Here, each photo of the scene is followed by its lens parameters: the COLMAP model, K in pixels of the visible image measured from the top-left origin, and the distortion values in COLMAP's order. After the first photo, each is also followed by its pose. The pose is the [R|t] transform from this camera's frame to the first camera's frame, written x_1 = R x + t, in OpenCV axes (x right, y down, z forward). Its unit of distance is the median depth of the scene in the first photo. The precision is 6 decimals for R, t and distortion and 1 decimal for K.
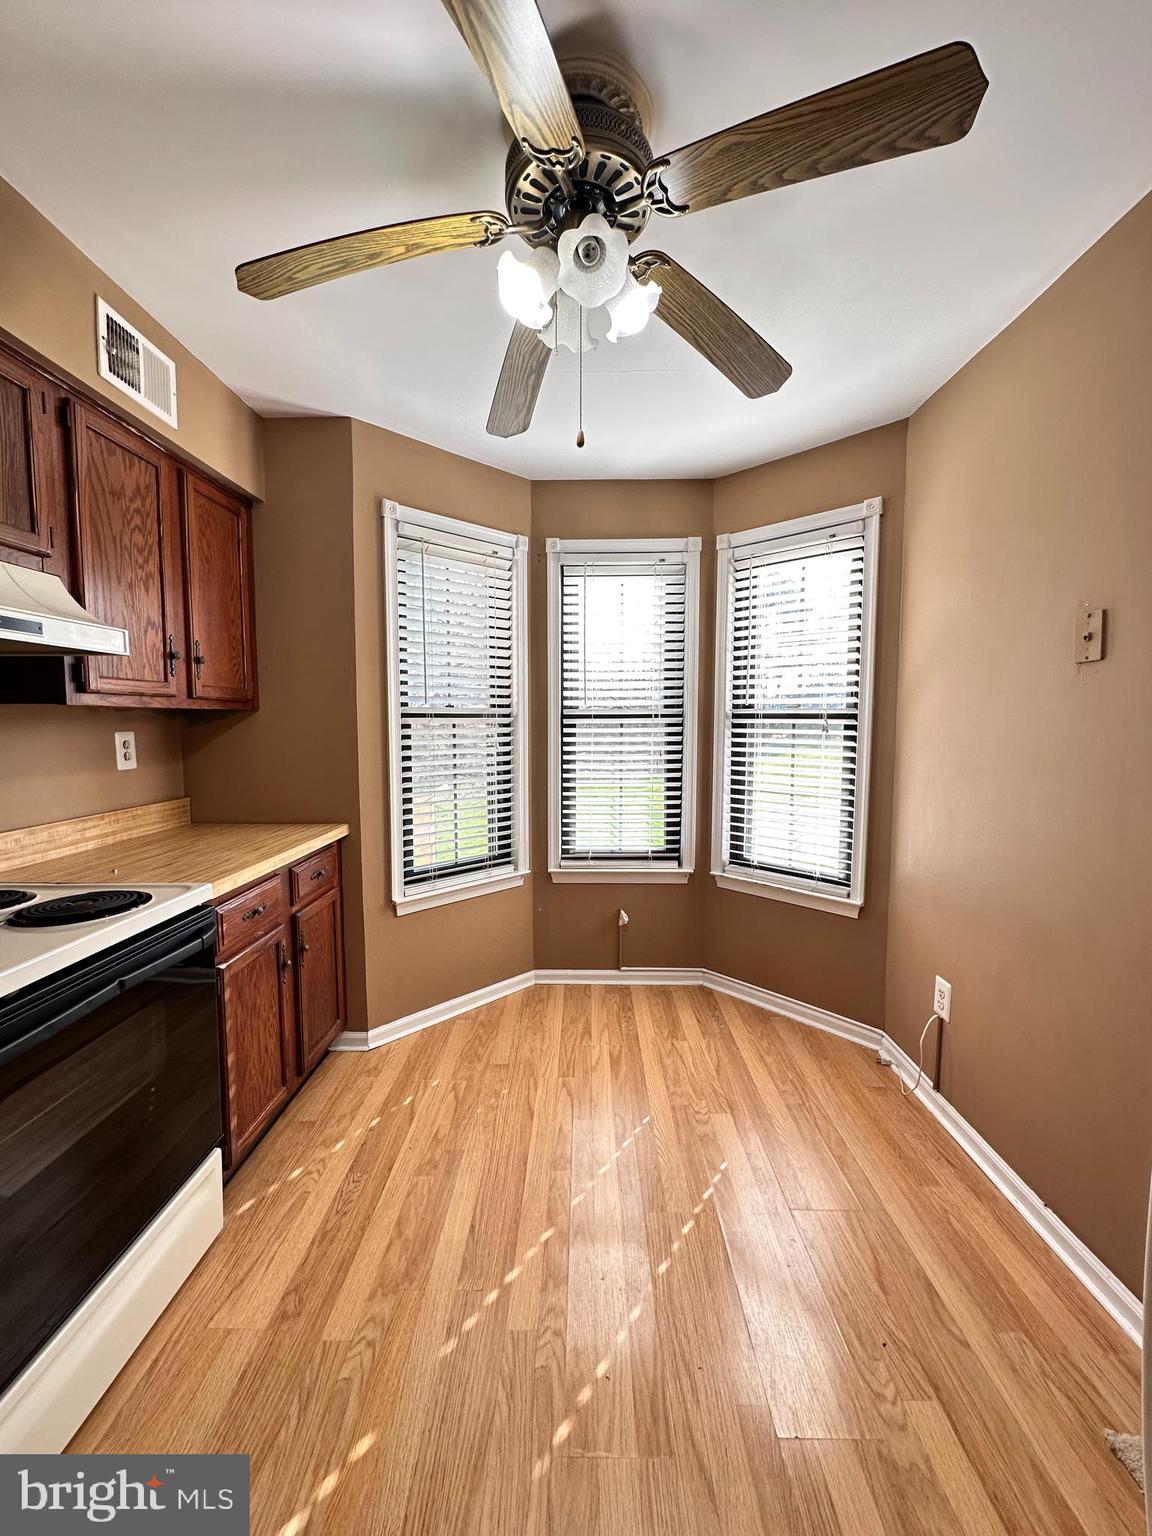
lens RADIAL K [[610.8, 0, 572.4], [0, 610.8, 767.7], [0, 0, 1]] dist [-0.003885, 0.000588]
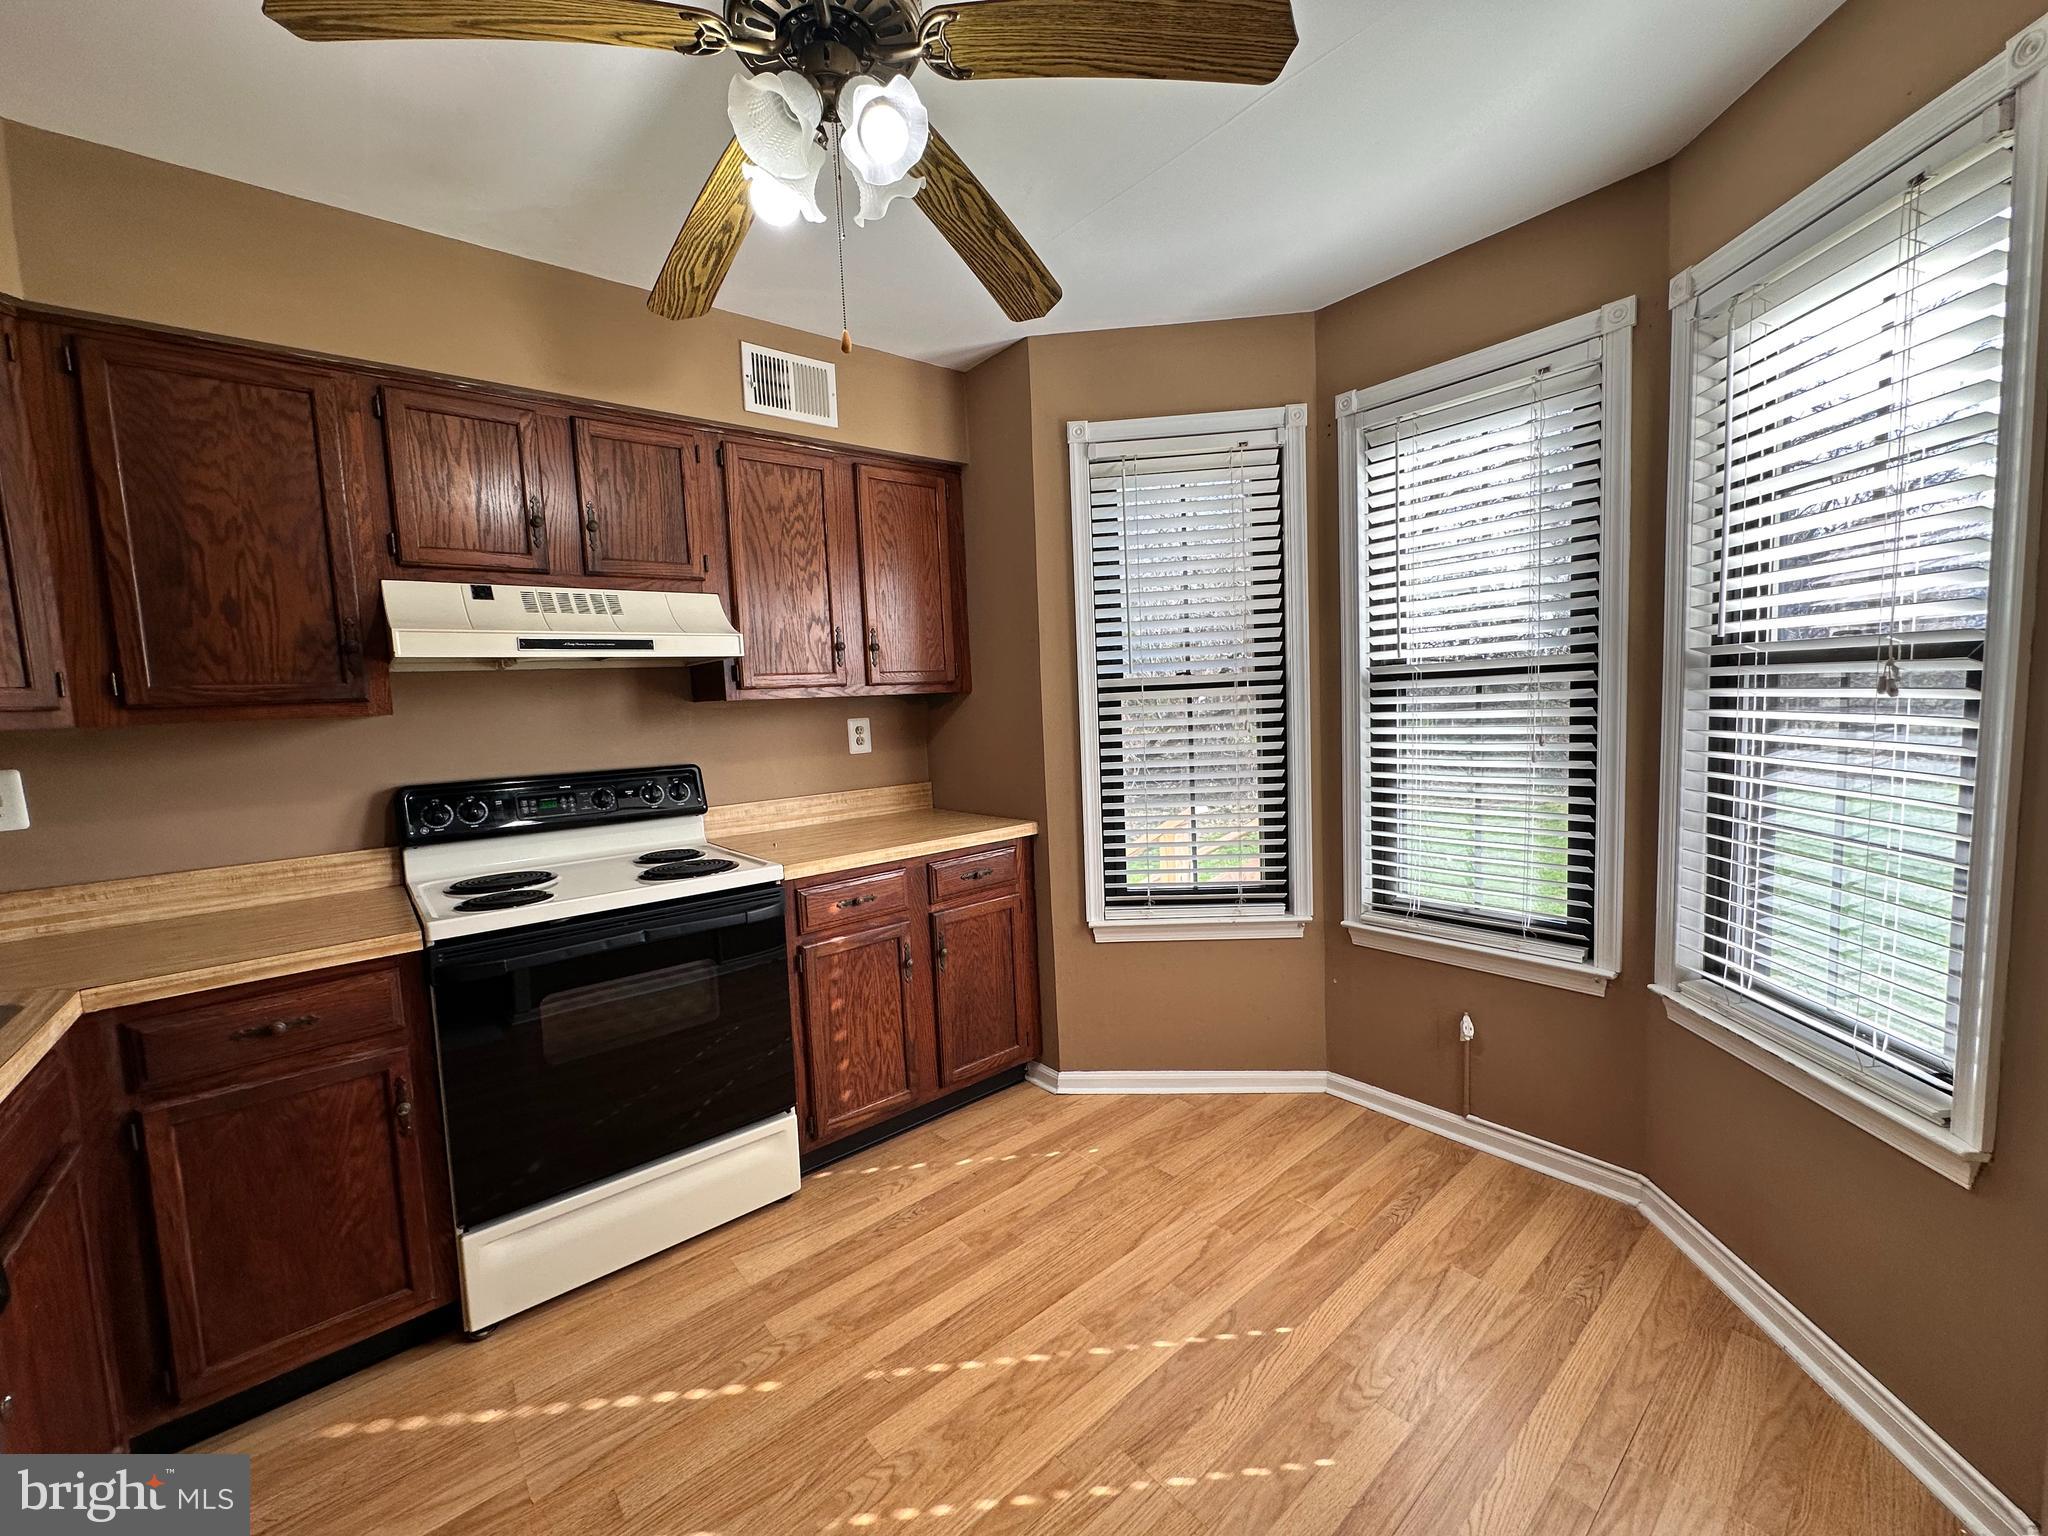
lens RADIAL K [[814.4, 0, 1024.0], [0, 814.4, 768.0], [0, 0, 1]] dist [-0.003885, 0.000588]
pose [[0.653718, 0.034765, -0.755939, 0.477098], [-0.013879, 0.999327, 0.033956, -0.021074], [0.756611, -0.011707, 0.653761, 0.249318]]
